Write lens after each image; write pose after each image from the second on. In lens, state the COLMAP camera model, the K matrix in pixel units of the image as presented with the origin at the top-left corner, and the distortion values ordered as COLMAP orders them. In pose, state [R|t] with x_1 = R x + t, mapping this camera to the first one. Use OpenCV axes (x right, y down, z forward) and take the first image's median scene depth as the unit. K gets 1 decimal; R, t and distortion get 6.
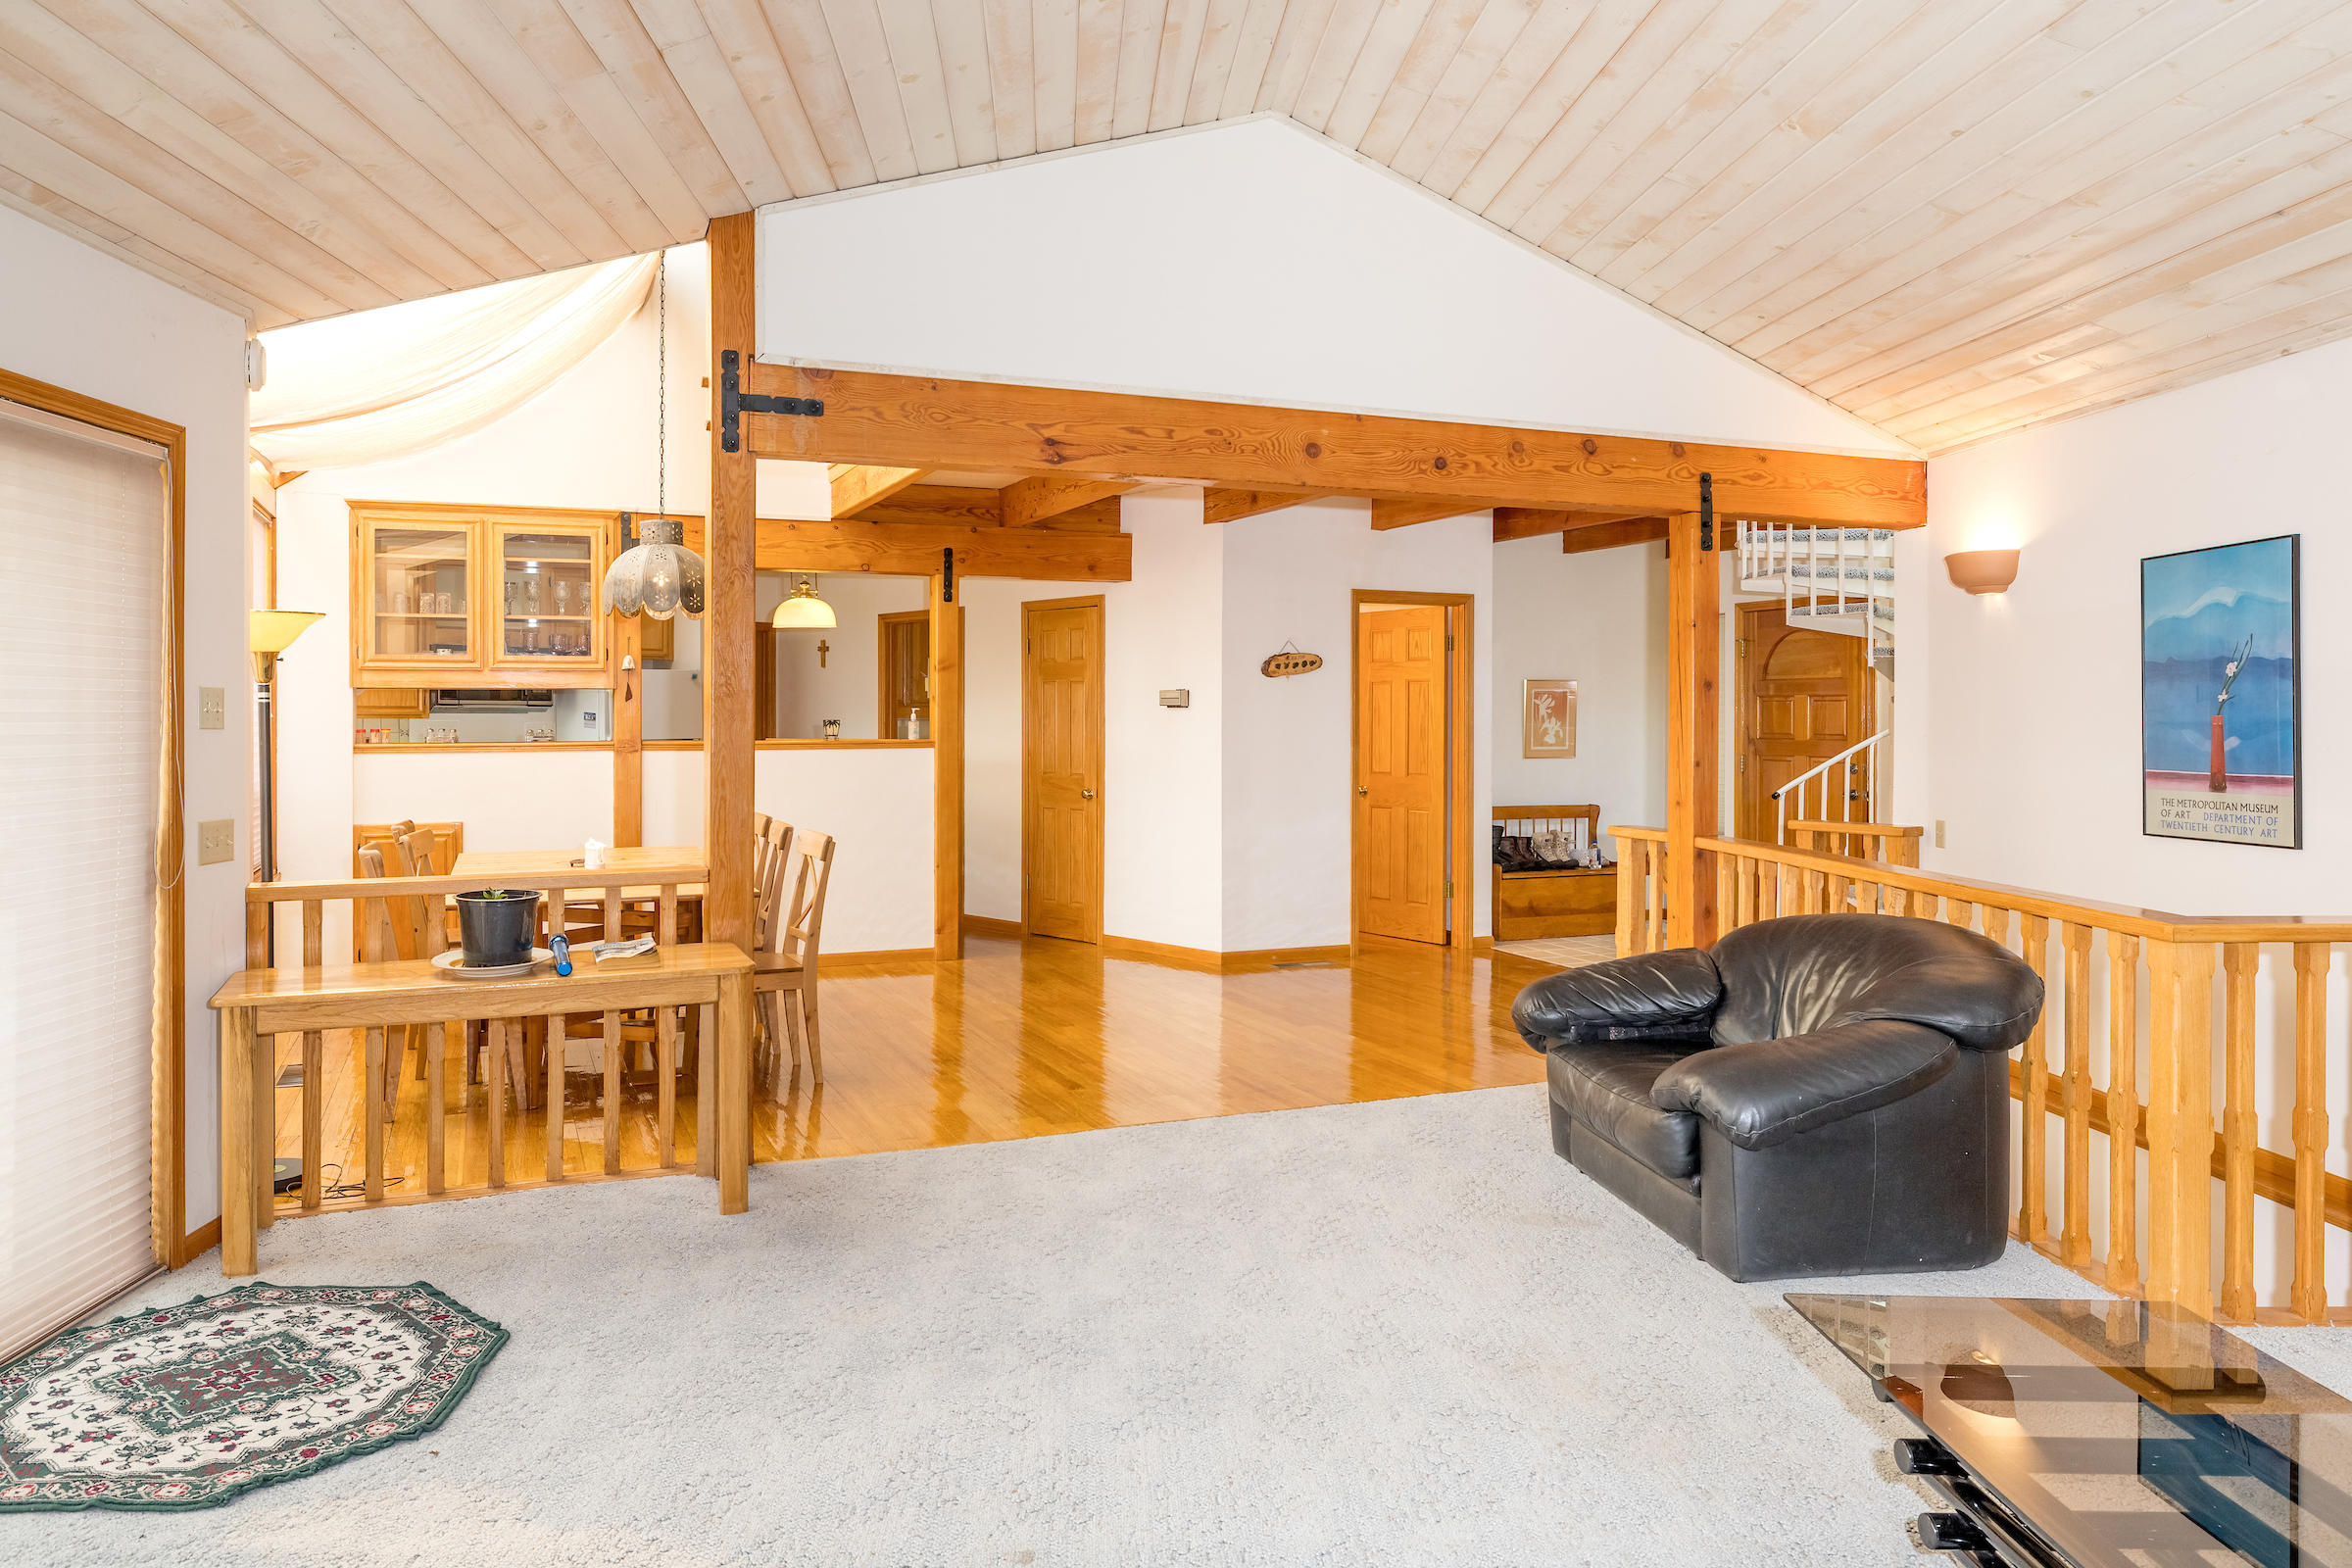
lens RADIAL K [[1499.4, 0, 1085.0], [0, 1499.4, 735.3], [0, 0, 1]] dist [-0.008418, 0.003491]
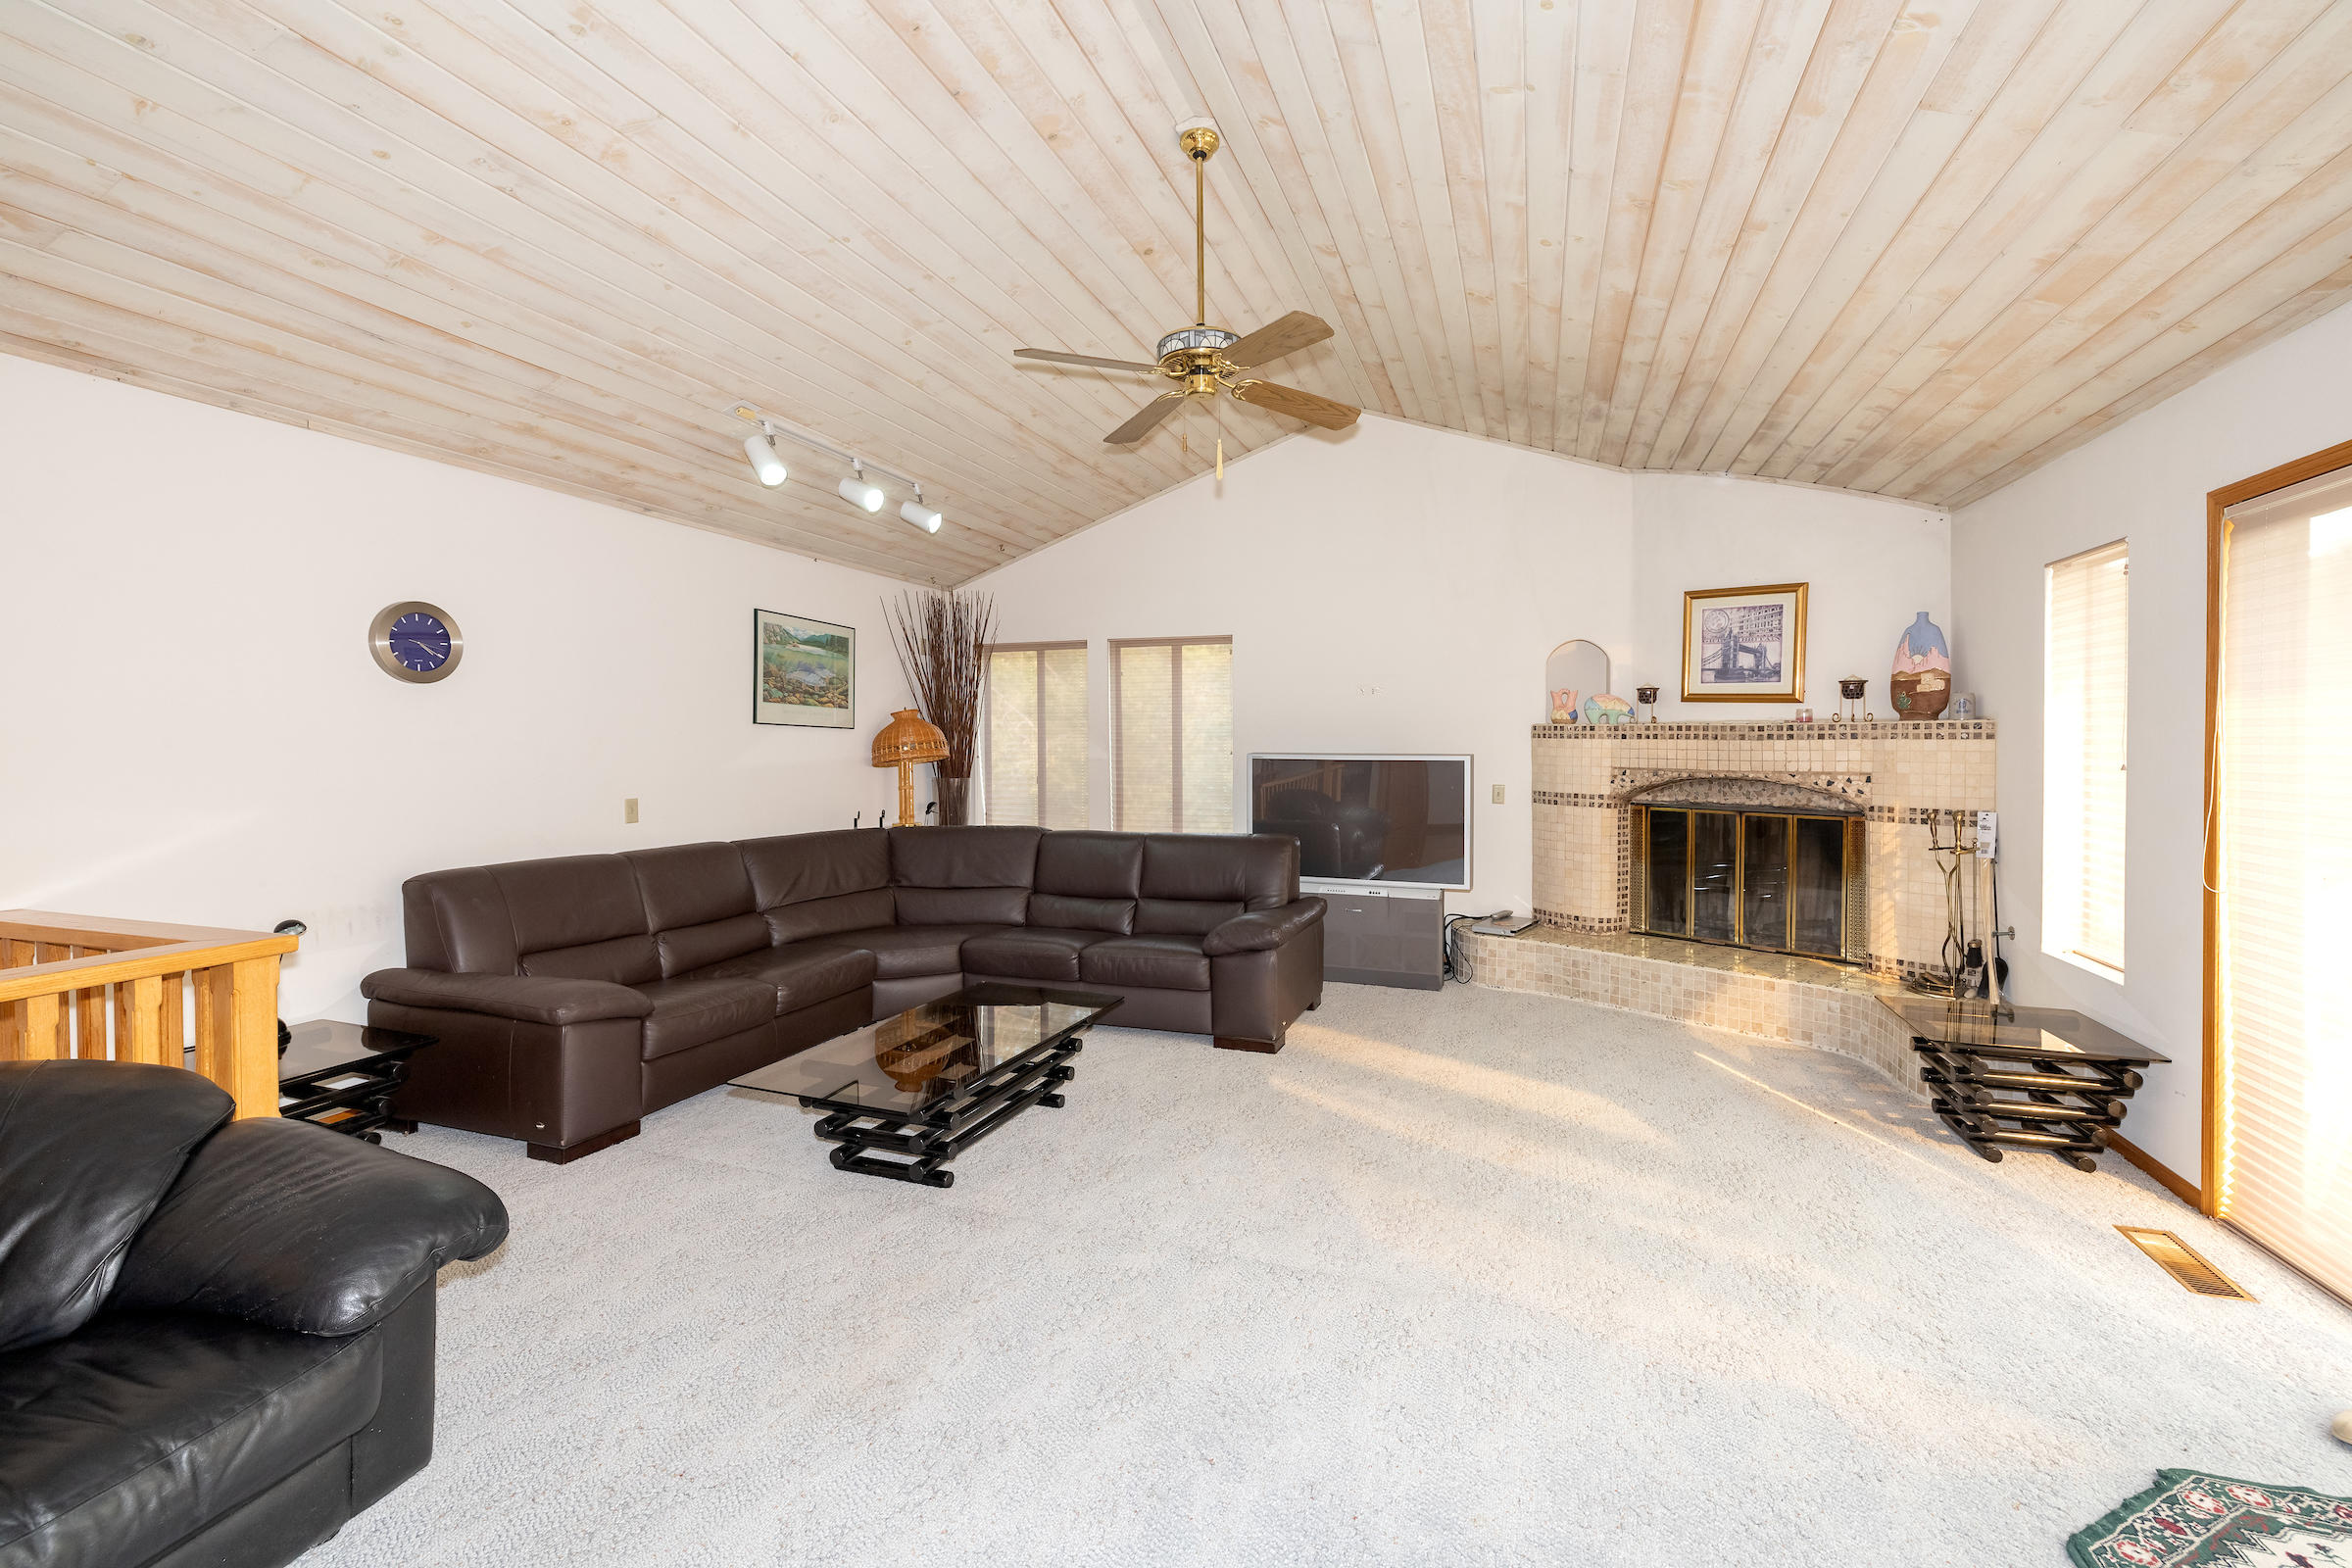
lens RADIAL K [[990.5, 0, 1204.7], [0, 990.5, 756.6], [0, 0, 1]] dist [-0.001311, -0.000312]
pose [[-0.942313, -0.003977, 0.334709, -0.081879], [0.004601, 0.999681, 0.024833, -0.009886], [-0.334701, 0.024941, -0.941994, 0.937452]]
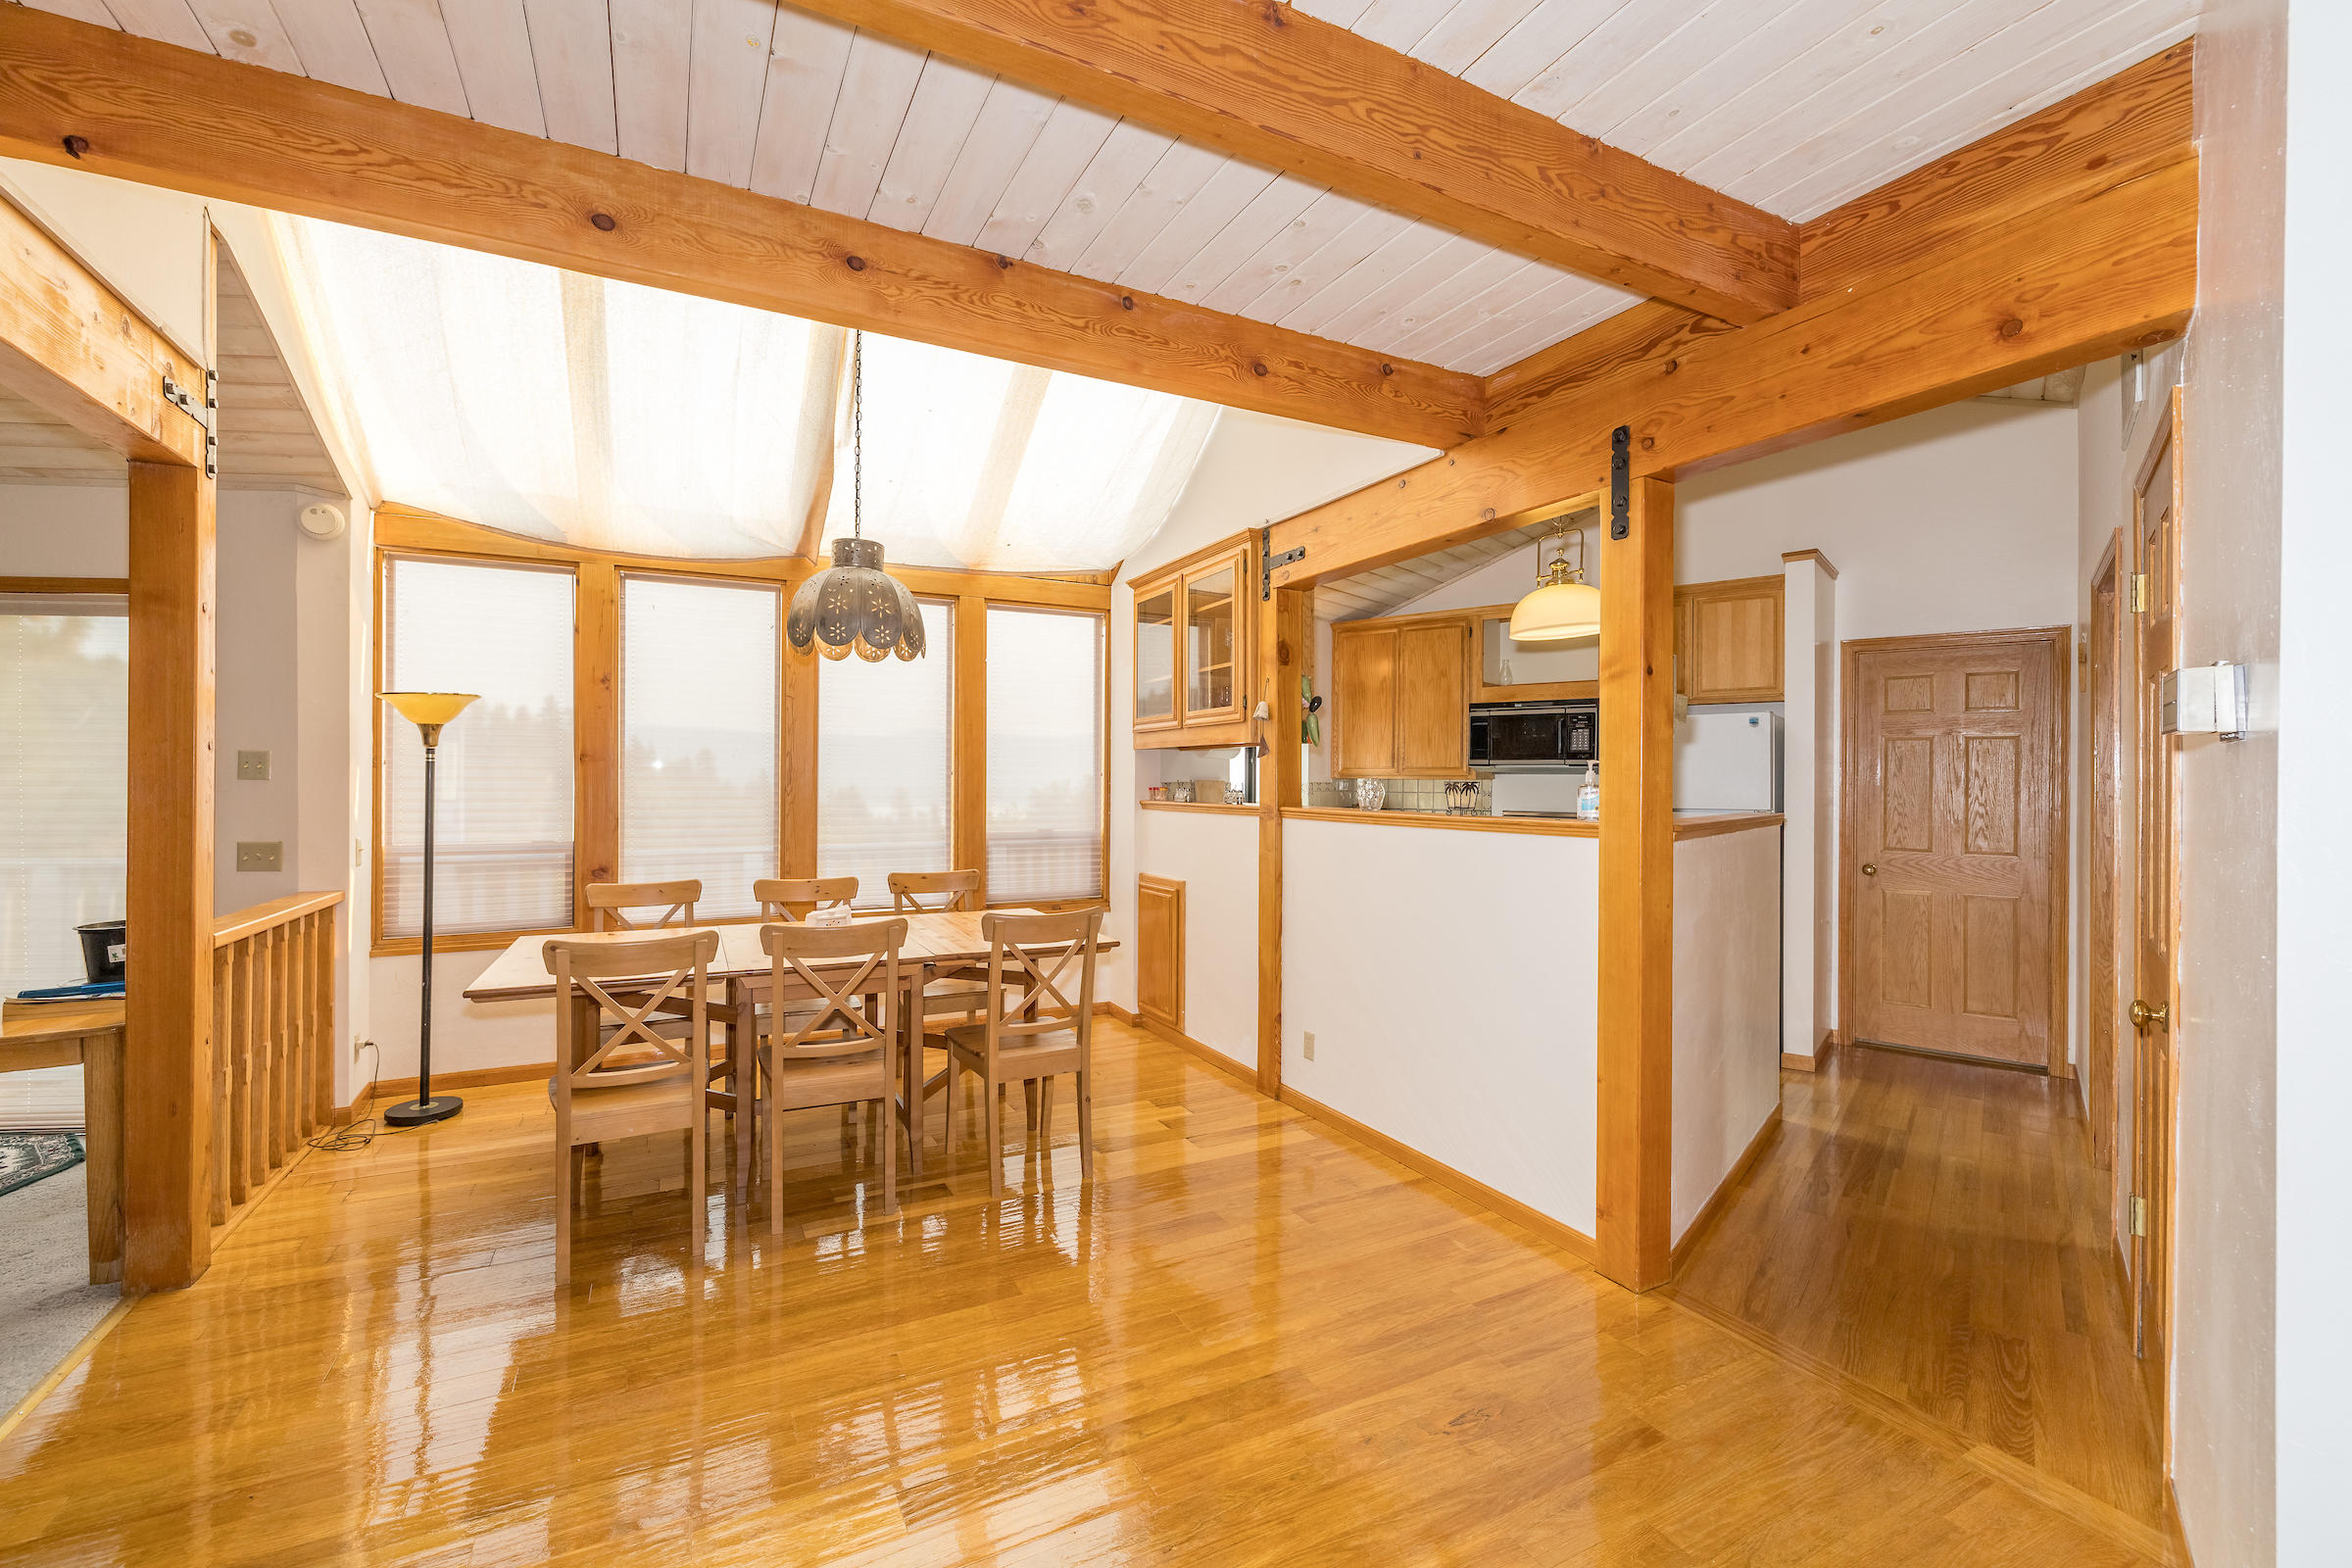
lens RADIAL K [[990.5, 0, 1171.2], [0, 990.5, 775.9], [0, 0, 1]] dist [-0.001311, -0.000312]
pose [[0.092819, -0.000473, -0.995683, 0.345582], [-0.016177, 0.999867, -0.001983, -0.015247], [0.995552, 0.016292, 0.092799, 1.339149]]
